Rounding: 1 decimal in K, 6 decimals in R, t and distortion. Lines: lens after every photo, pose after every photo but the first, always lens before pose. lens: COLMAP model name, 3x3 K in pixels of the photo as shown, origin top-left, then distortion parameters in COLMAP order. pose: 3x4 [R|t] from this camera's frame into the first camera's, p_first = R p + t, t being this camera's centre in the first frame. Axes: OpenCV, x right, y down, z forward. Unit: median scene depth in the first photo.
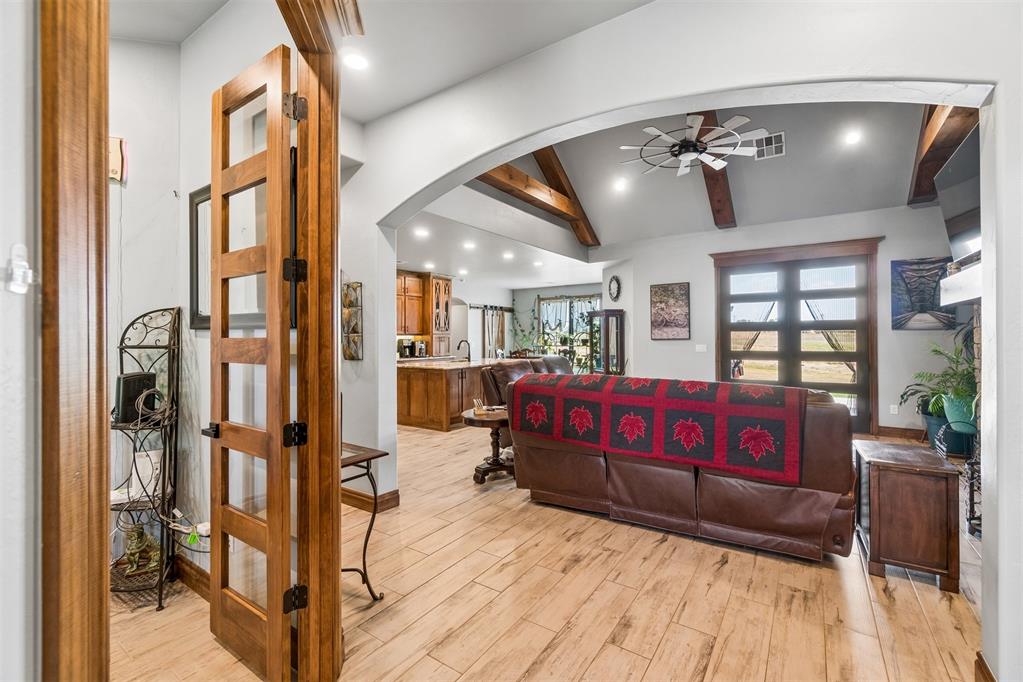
lens RADIAL K [[430.6, 0, 514.6], [0, 430.6, 334.9], [0, 0, 1]] dist [-0.017046, -0.000609]
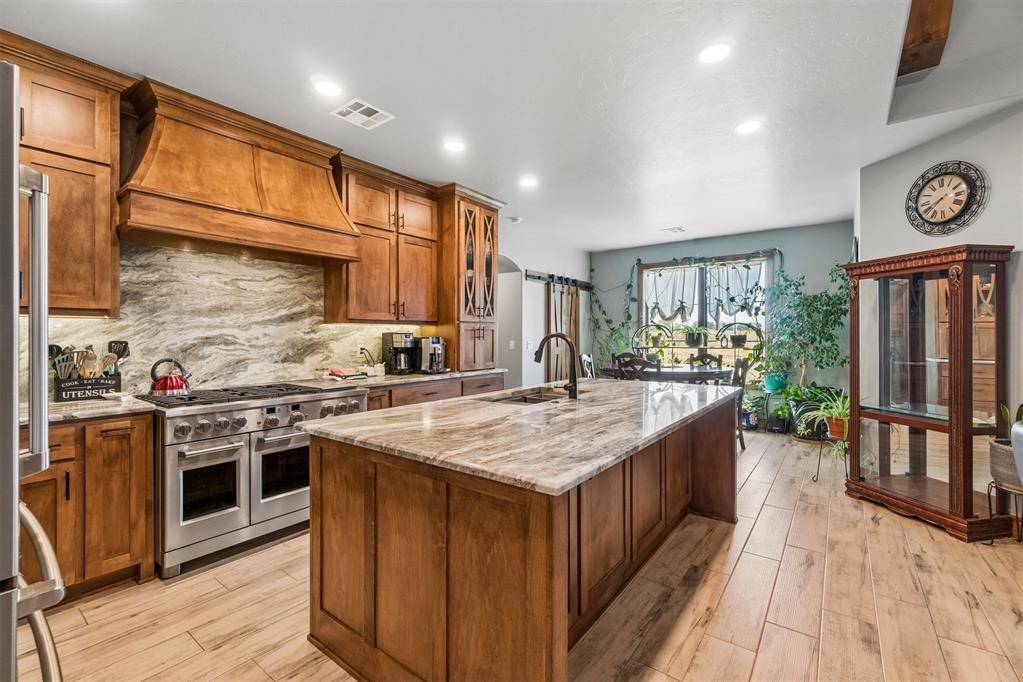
lens RADIAL K [[430.6, 0, 514.4], [0, 430.6, 338.6], [0, 0, 1]] dist [-0.017046, -0.000609]
pose [[0.998802, 0.002833, -0.048848, -0.090163], [-0.002270, 0.999931, 0.011561, 0.008394], [0.048878, -0.011436, 0.998739, 0.447082]]
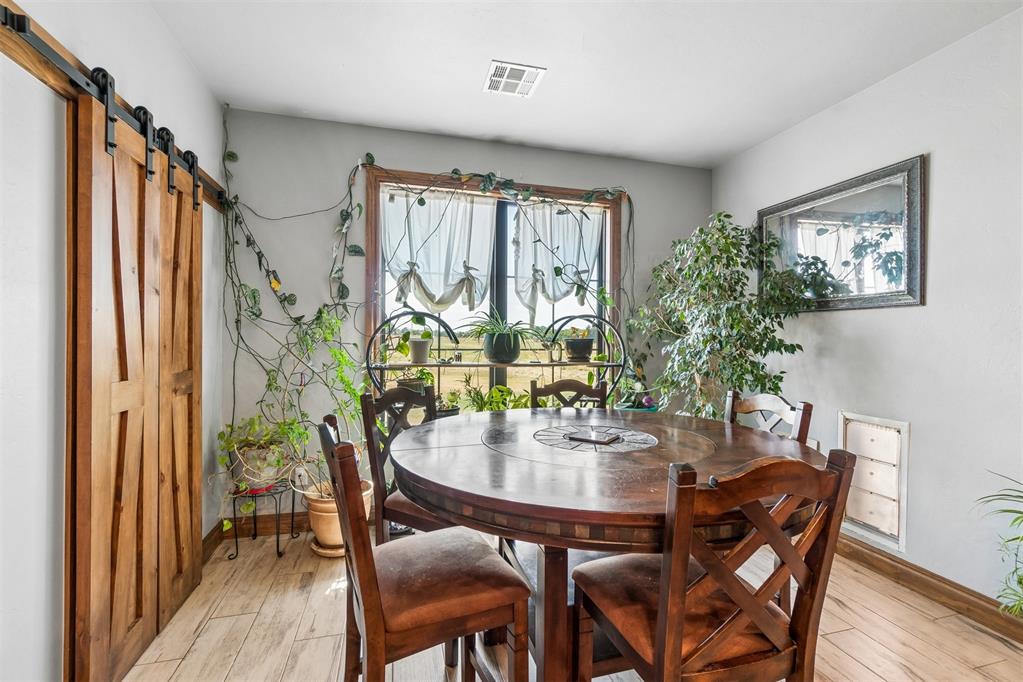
lens RADIAL K [[430.6, 0, 508.9], [0, 430.6, 346.8], [0, 0, 1]] dist [-0.017046, -0.000609]
pose [[0.652896, -0.006399, 0.757421, -0.083961], [-0.018979, 0.999512, 0.024804, 0.008575], [-0.757210, -0.030569, 0.652456, 0.842217]]
